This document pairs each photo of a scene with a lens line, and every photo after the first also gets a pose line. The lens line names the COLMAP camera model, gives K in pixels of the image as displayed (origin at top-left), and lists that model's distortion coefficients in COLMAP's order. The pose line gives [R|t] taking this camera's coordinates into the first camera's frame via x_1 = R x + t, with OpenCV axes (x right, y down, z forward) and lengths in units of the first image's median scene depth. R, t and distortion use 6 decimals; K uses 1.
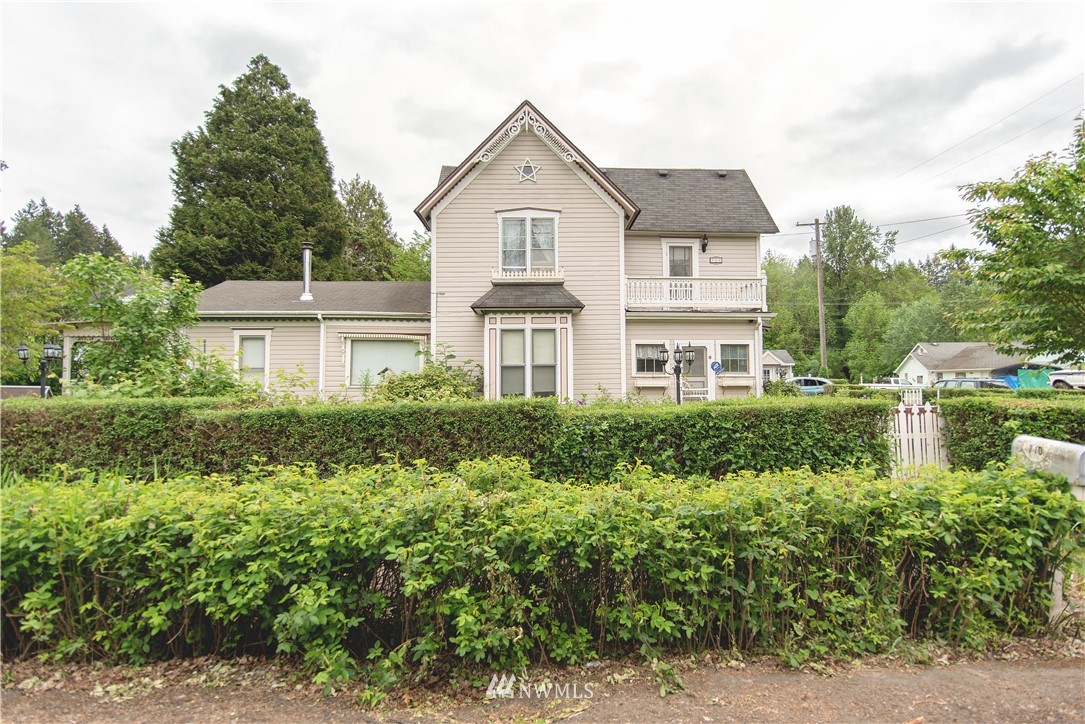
lens RADIAL K [[487.8, 0, 616.5], [0, 487.8, 364.9], [0, 0, 1]] dist [0.000271, 0.000135]
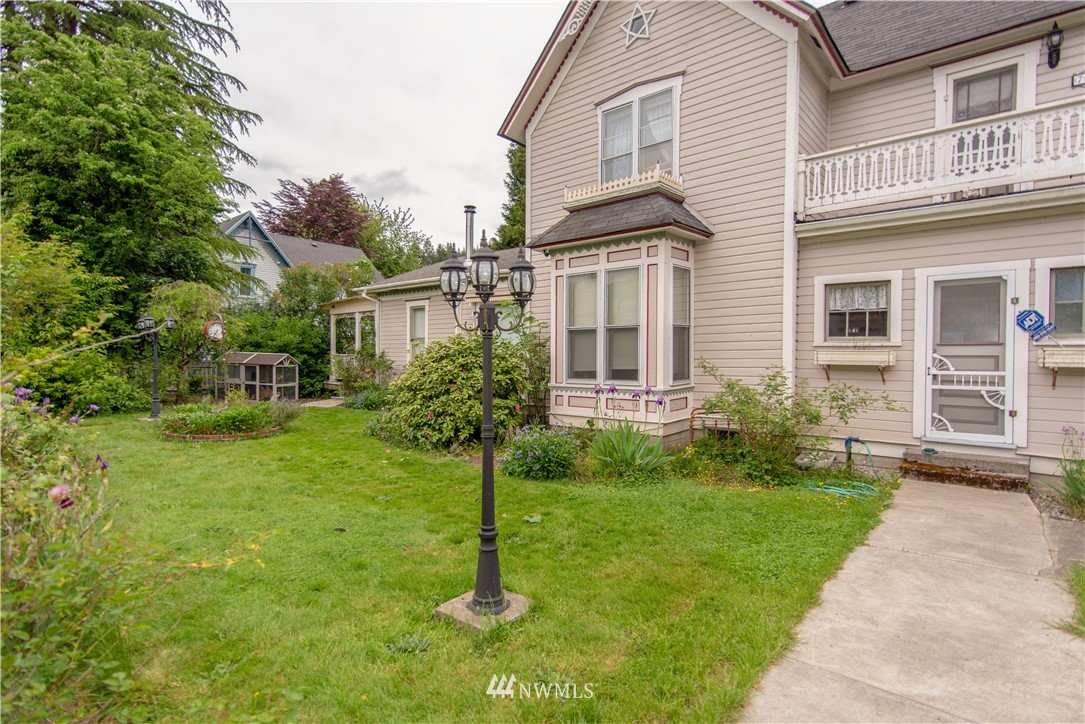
lens RADIAL K [[537.5, 0, 542.5], [0, 537.5, 362.0], [0, 0, 1]] dist [0.022035, 0.000833]
pose [[0.748370, 0.017525, -0.663050, 0.201541], [0.013724, 0.999028, 0.041896, 0.012878], [0.663140, -0.040454, 0.747402, 0.359415]]
